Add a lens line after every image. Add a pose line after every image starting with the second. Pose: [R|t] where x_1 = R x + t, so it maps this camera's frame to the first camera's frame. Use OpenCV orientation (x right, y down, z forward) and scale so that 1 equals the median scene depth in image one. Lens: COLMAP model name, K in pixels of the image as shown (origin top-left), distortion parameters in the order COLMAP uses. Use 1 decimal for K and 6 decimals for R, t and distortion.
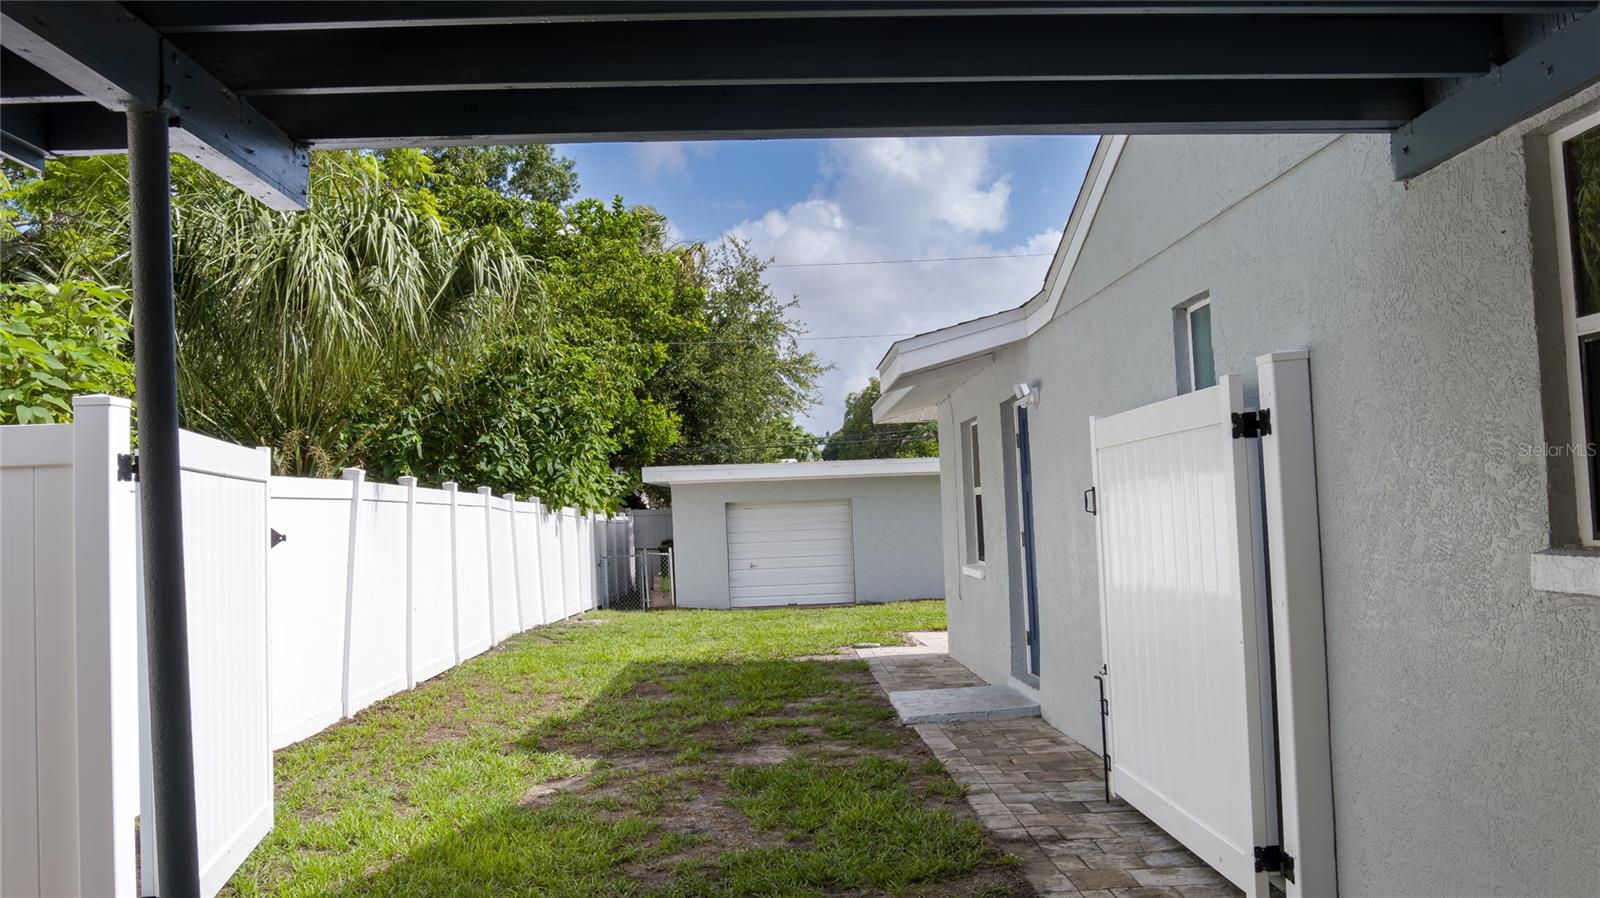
lens RADIAL K [[1329.2, 0, 834.8], [0, 1329.2, 448.9], [0, 0, 1]] dist [-0.033784, 0.001154]
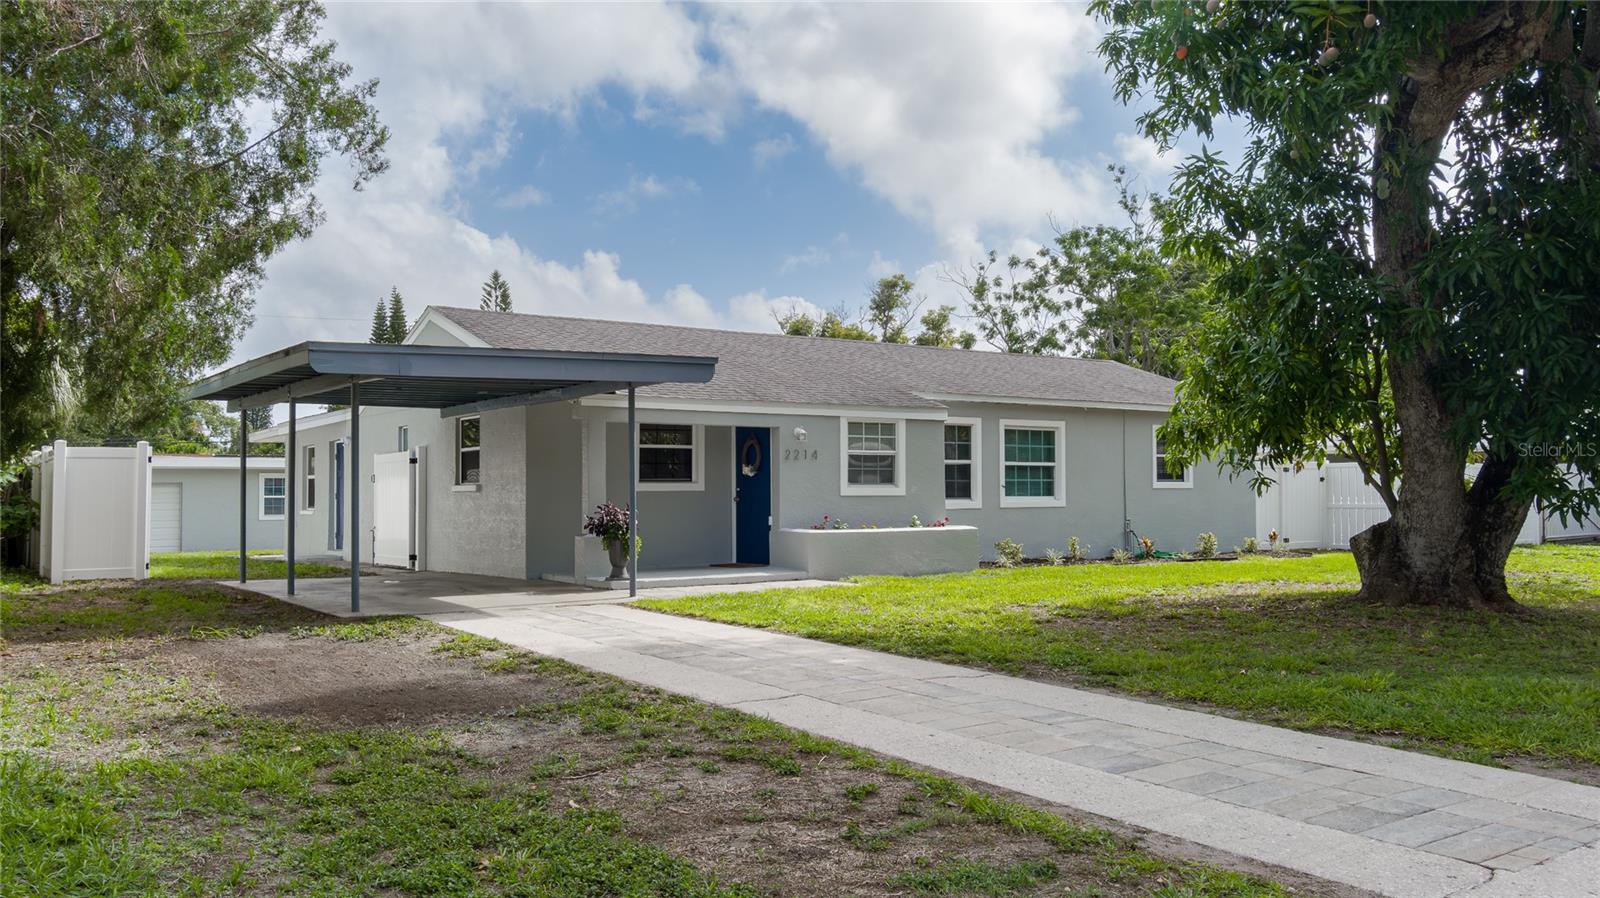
lens RADIAL K [[1329.2, 0, 834.8], [0, 1329.2, 448.9], [0, 0, 1]] dist [-0.033784, 0.001154]
pose [[0.844979, 0.047524, 0.532683, -0.154642], [-0.045171, 0.998827, -0.017458, -0.007538], [-0.532888, -0.009310, 0.846135, -0.628062]]
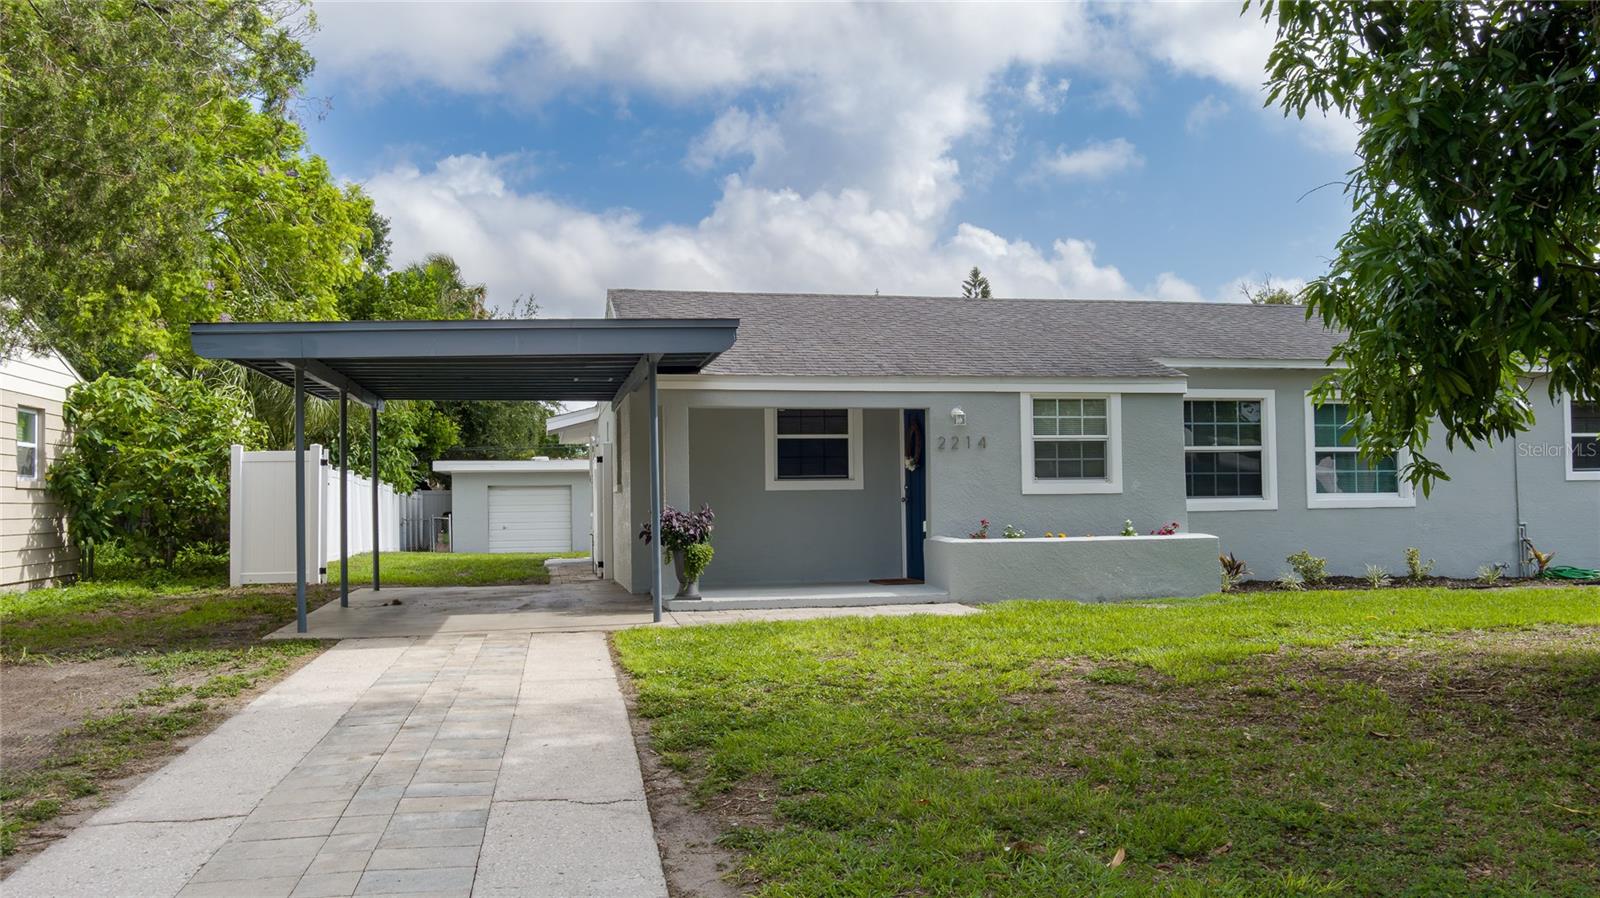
lens RADIAL K [[1329.2, 0, 834.8], [0, 1329.2, 448.9], [0, 0, 1]] dist [-0.033784, 0.001154]
pose [[0.987983, 0.028186, 0.151973, 0.077821], [-0.028369, 0.999597, -0.000967, -0.011235], [-0.151939, -0.003356, 0.988384, -0.557207]]
